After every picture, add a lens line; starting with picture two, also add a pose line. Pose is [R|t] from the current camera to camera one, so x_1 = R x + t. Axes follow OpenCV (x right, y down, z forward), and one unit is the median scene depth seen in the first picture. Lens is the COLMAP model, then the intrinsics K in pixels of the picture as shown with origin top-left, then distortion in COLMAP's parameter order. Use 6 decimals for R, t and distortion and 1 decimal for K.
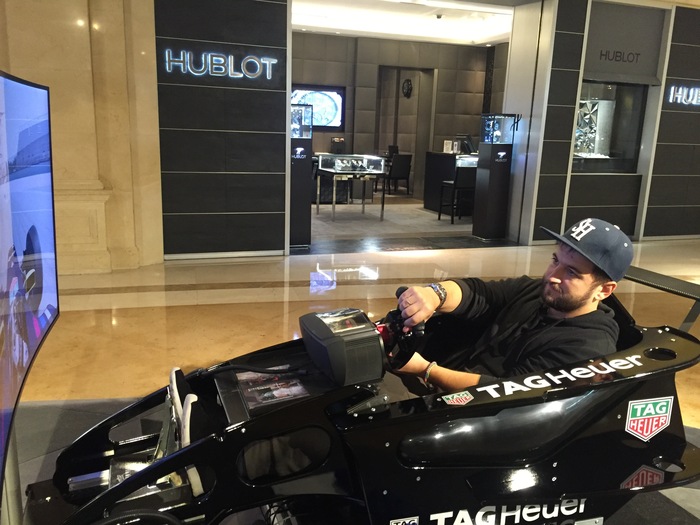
lens RADIAL K [[591.1, 0, 349.3], [0, 591.1, 262.3], [0, 0, 1]] dist [0.010634, -0.019501]
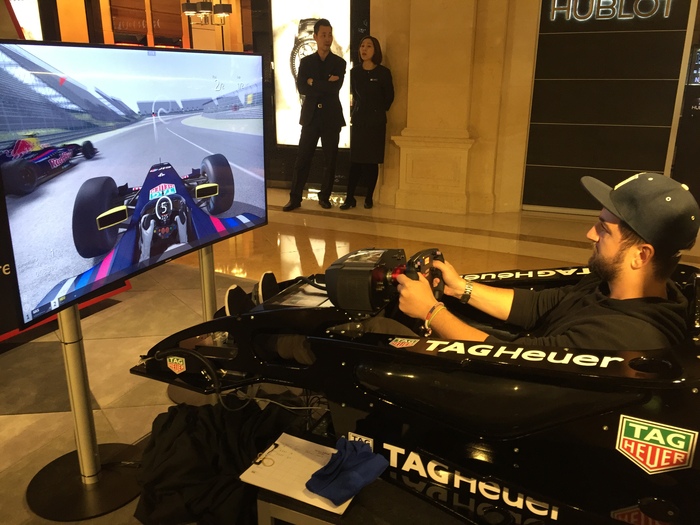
lens RADIAL K [[591.1, 0, 348.6], [0, 591.1, 262.3], [0, 0, 1]] dist [0.010634, -0.019501]
pose [[0.717733, 0.174665, -0.674056, 0.698442], [-0.121958, 0.984598, 0.125274, -0.023879], [0.685555, -0.007707, 0.727980, 0.158272]]
